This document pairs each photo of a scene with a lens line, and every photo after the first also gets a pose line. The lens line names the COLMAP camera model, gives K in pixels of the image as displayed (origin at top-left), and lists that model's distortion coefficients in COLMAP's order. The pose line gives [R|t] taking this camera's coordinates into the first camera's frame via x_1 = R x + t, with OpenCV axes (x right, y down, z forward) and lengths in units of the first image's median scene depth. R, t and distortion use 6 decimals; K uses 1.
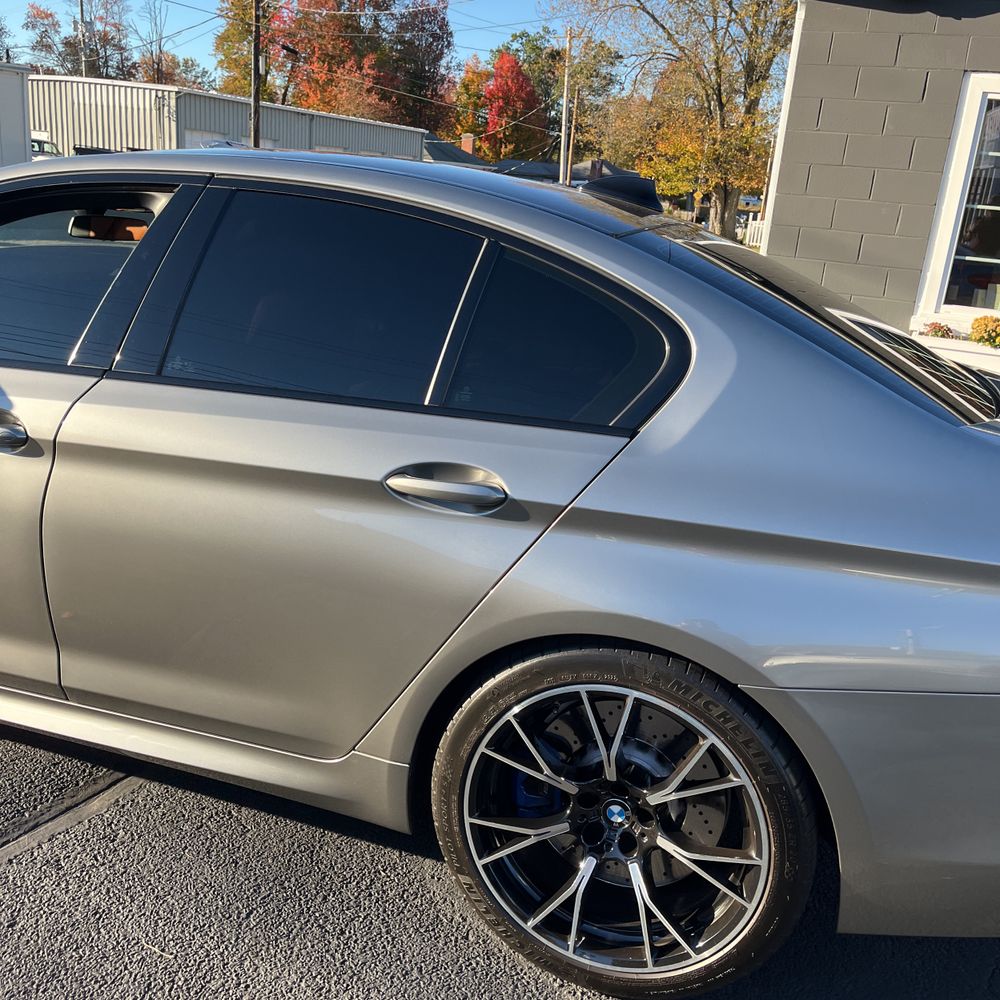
lens RADIAL K [[1010.6, 0, 503.7], [0, 1010.6, 497.9], [0, 0, 1]] dist [0.018593, 0.000000]
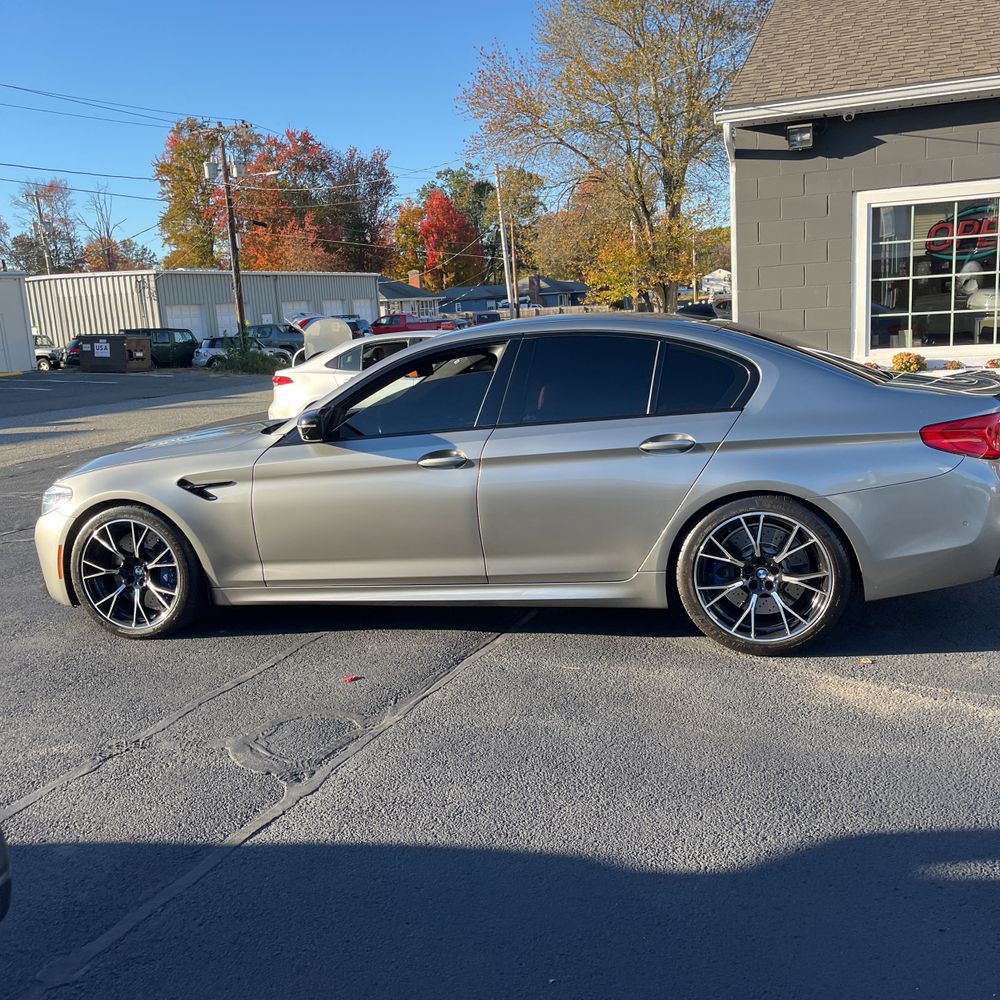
lens RADIAL K [[1010.6, 0, 497.8], [0, 1010.6, 494.7], [0, 0, 1]] dist [0.018593, 0.000000]
pose [[0.987988, -0.152006, 0.027835, -0.039738], [0.154206, 0.981489, -0.113576, 0.023428], [-0.010055, 0.116503, 0.993139, -0.099299]]
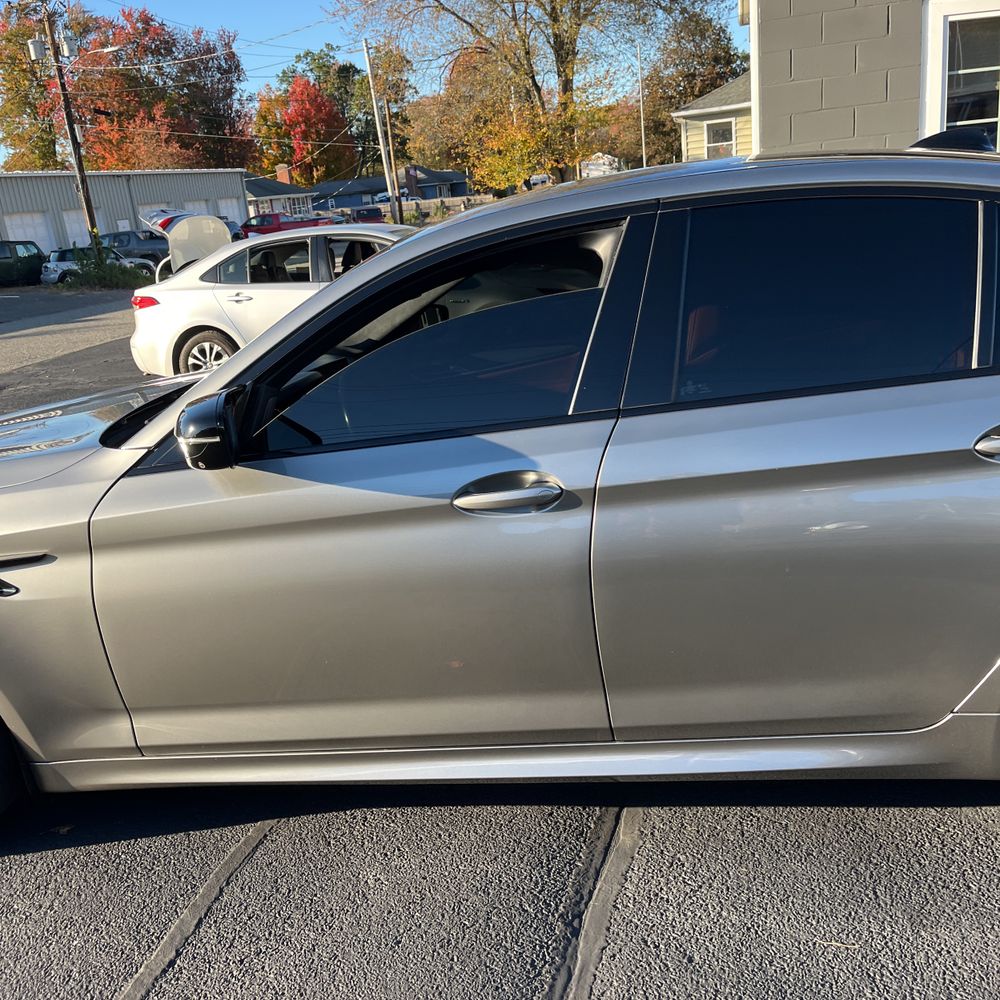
lens RADIAL K [[1010.6, 0, 482.3], [0, 1010.6, 517.8], [0, 0, 1]] dist [0.018593, 0.000000]
pose [[0.969669, -0.224512, 0.096622, -0.054496], [0.223490, 0.974471, 0.021412, -0.006141], [-0.098963, 0.000832, 0.995091, 0.000961]]
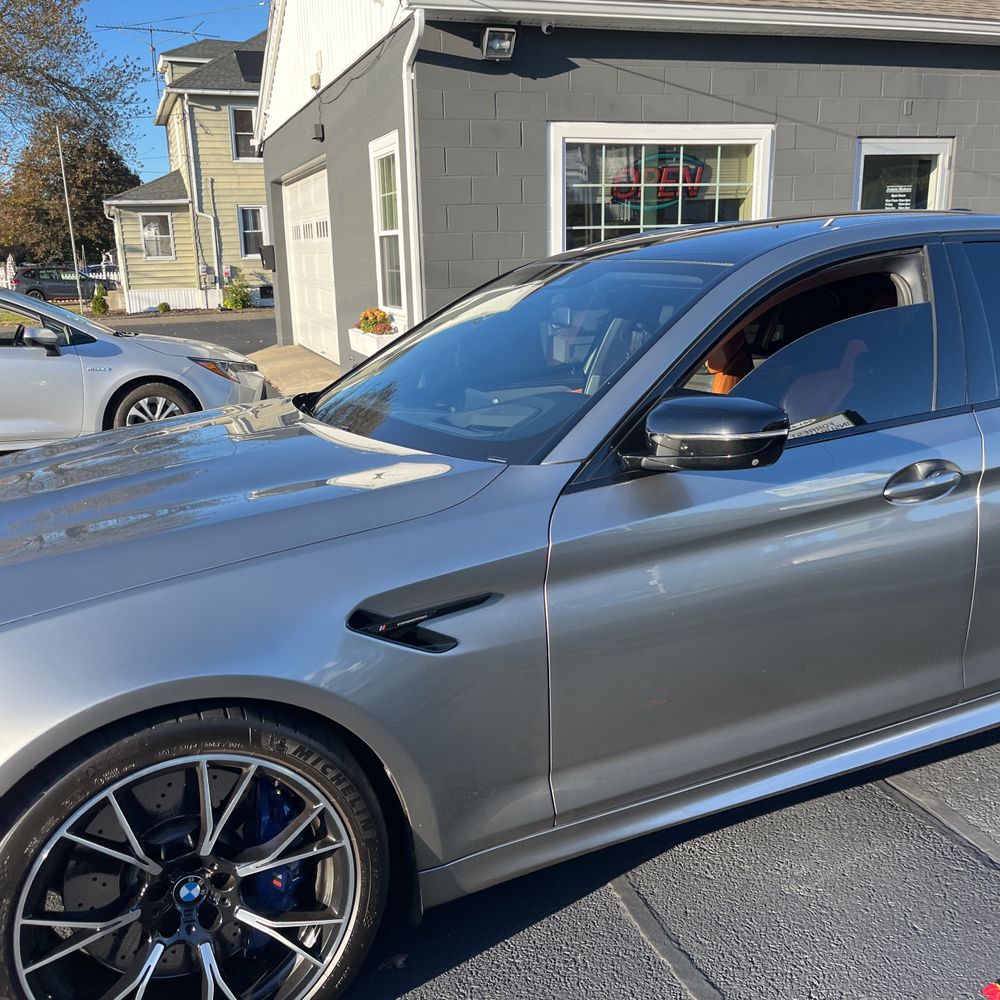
lens RADIAL K [[1010.6, 0, 492.7], [0, 1010.6, 520.8], [0, 0, 1]] dist [0.018593, 0.000000]
pose [[0.727778, -0.275046, 0.628242, -0.132460], [0.285426, 0.954425, 0.087203, -0.021812], [-0.623595, 0.115853, 0.773115, 0.038452]]
